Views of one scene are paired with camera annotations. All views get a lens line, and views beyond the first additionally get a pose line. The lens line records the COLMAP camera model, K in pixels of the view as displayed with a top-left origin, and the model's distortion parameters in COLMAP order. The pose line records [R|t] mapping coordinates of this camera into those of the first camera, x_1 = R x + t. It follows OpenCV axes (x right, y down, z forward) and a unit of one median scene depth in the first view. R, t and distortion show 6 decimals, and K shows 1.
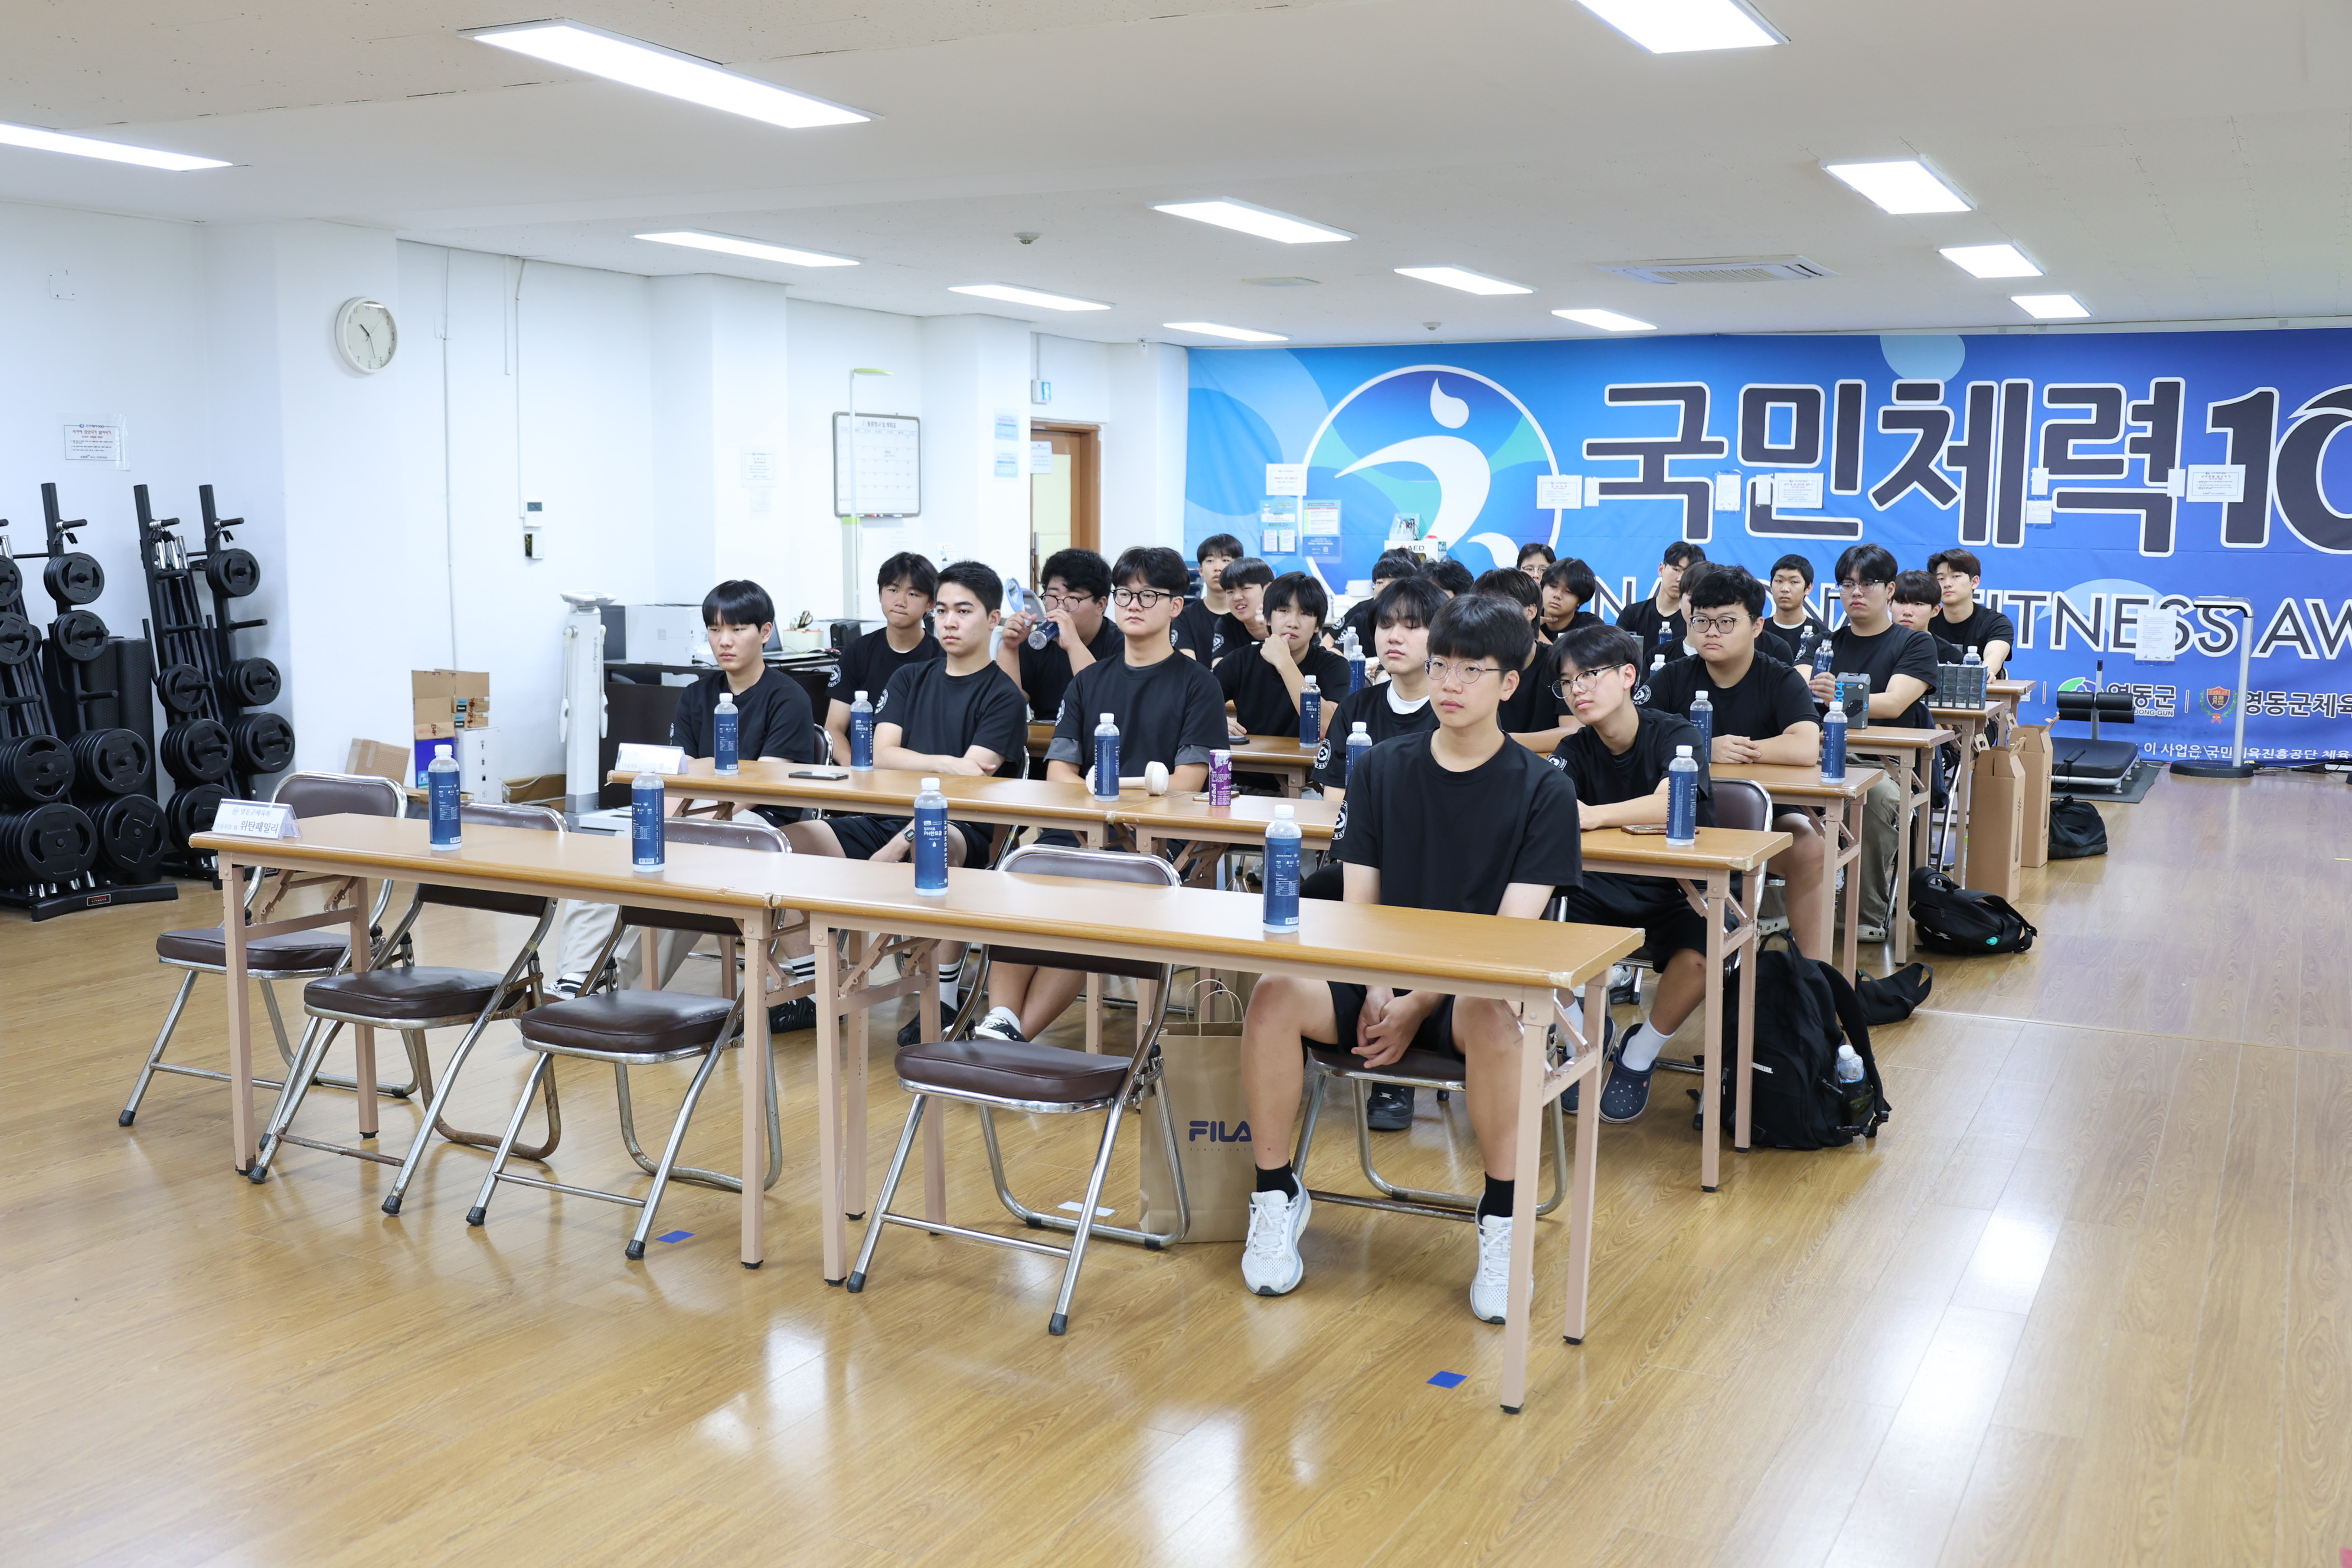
lens RADIAL K [[2313.1, 0, 1181.0], [0, 2313.1, 781.1], [0, 0, 1]] dist [-0.006032, 0.000000]
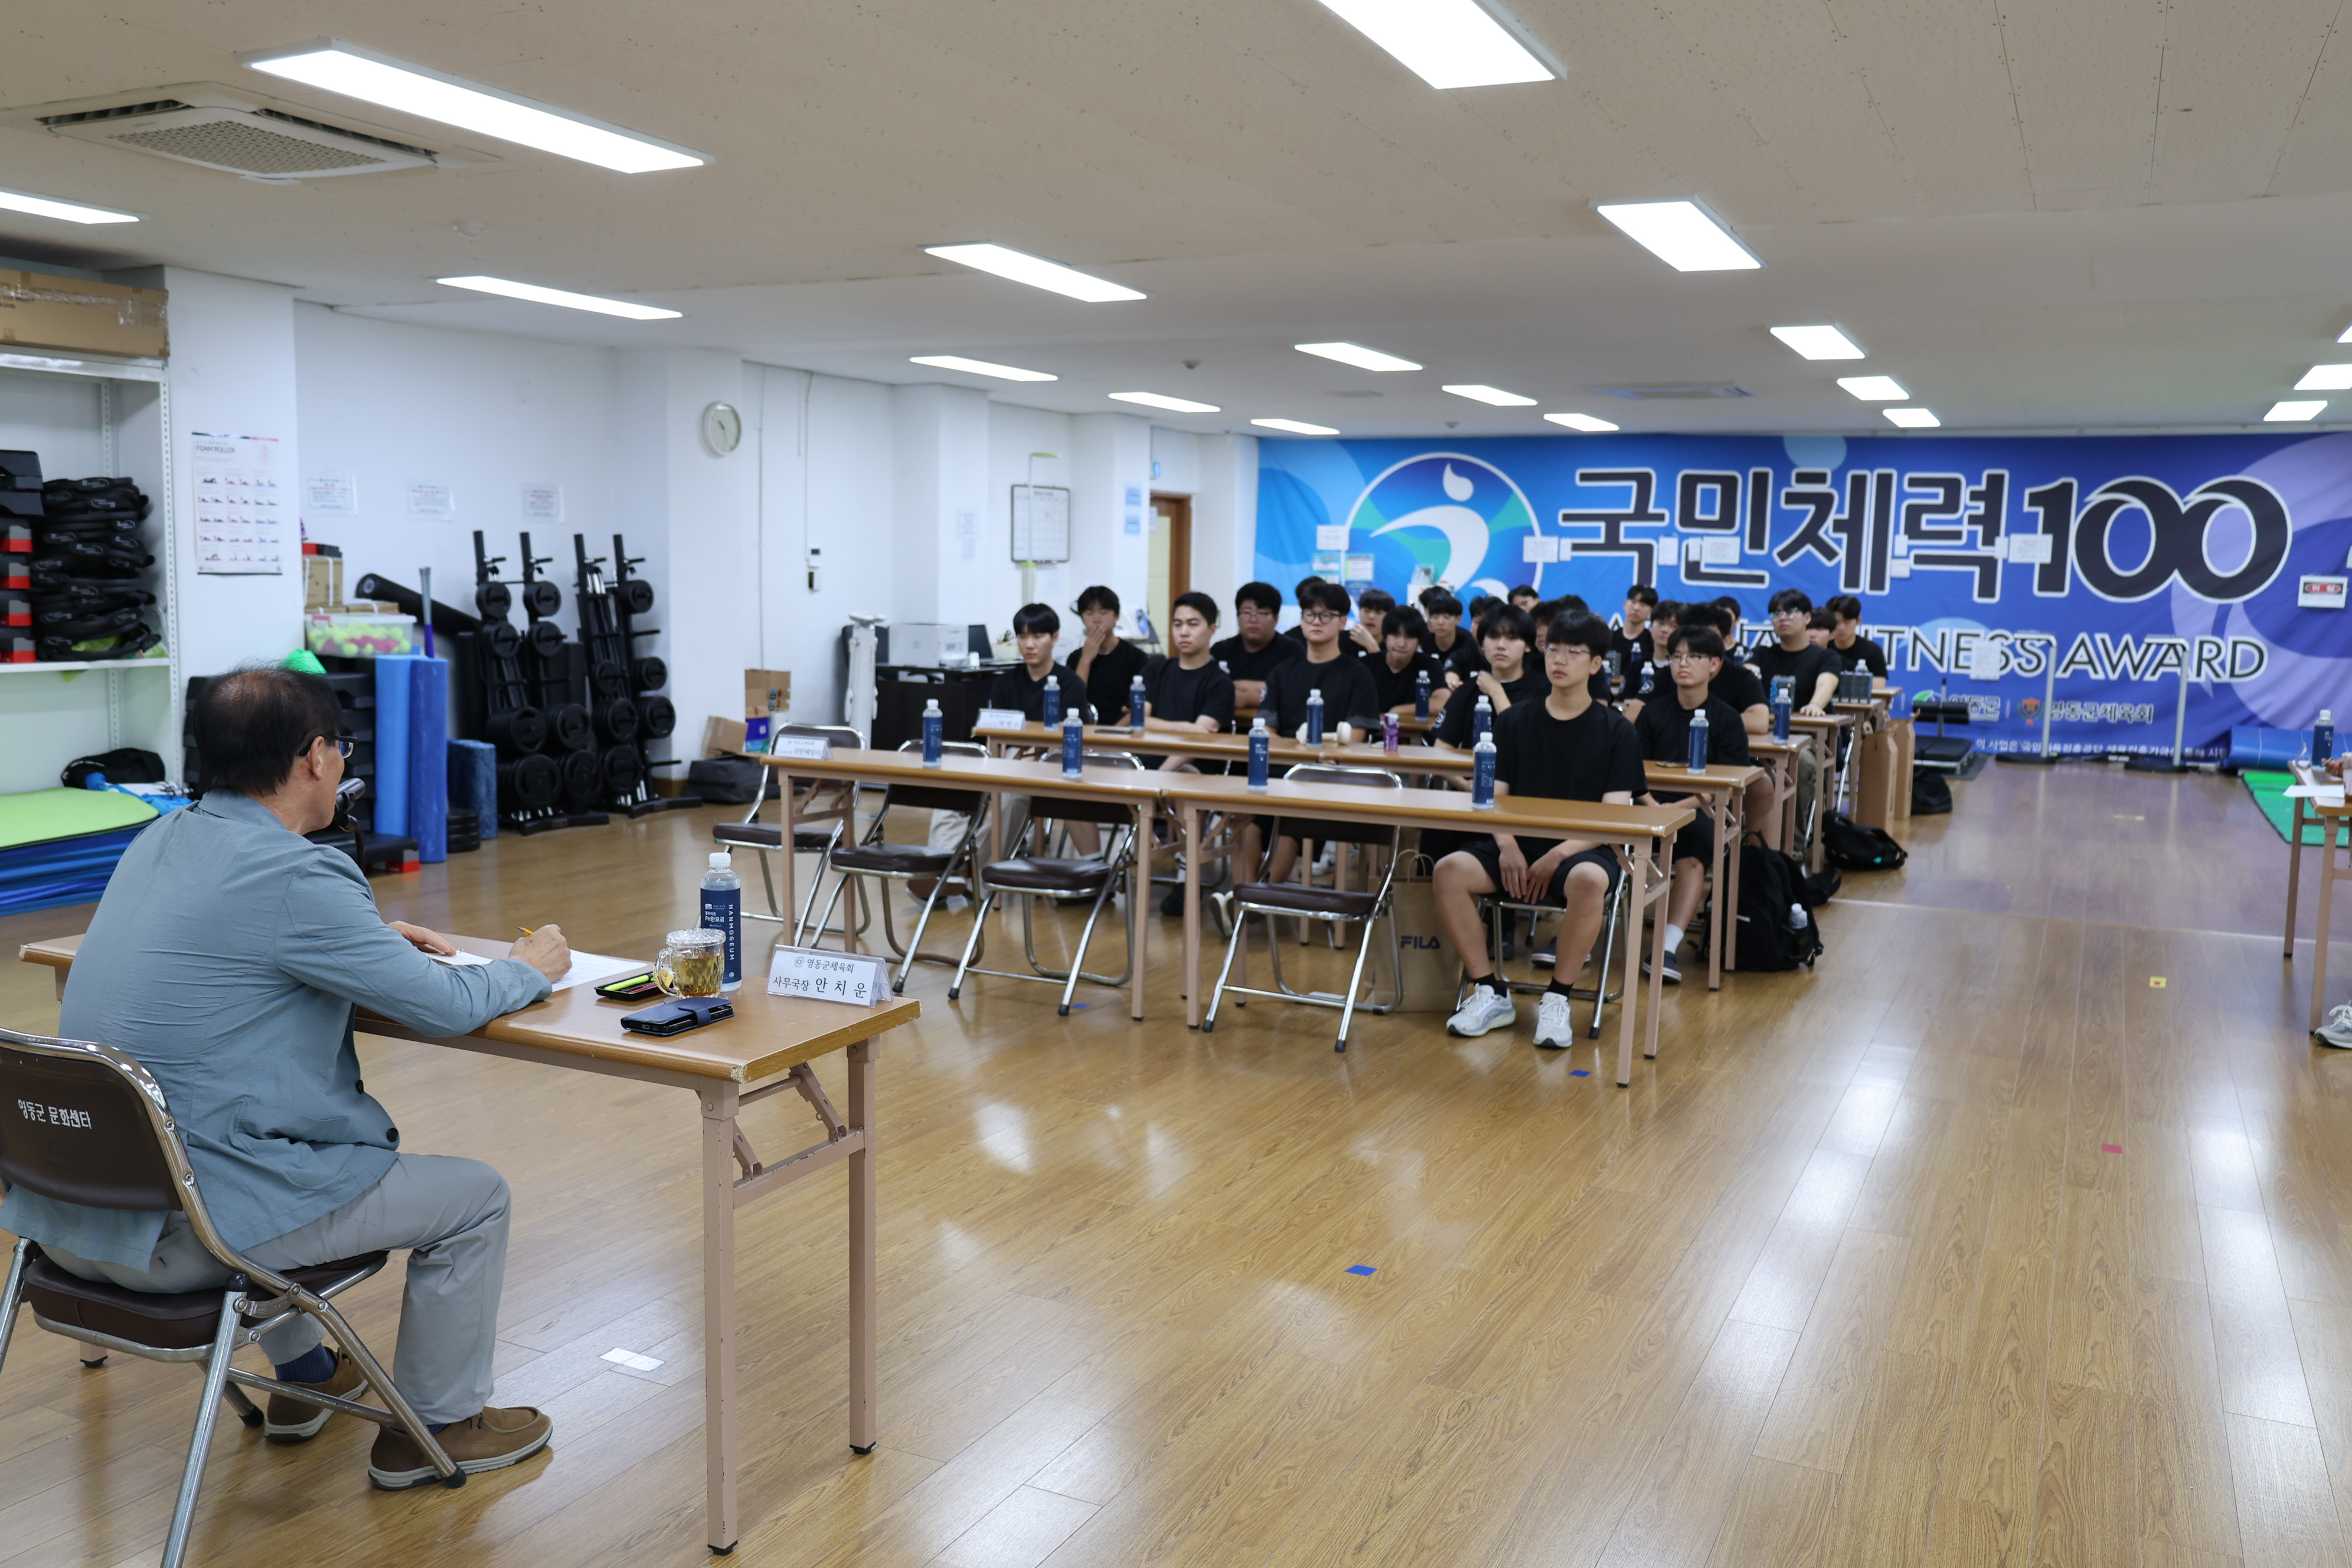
lens RADIAL K [[1959.1, 0, 1173.1], [0, 1959.1, 782.9], [0, 0, 1]] dist [-0.008379, 0.003221]
pose [[0.999898, 0.009545, 0.010606, -0.092691], [-0.009506, 0.999948, -0.003687, 0.025075], [-0.010641, 0.003586, 0.999937, -0.199969]]
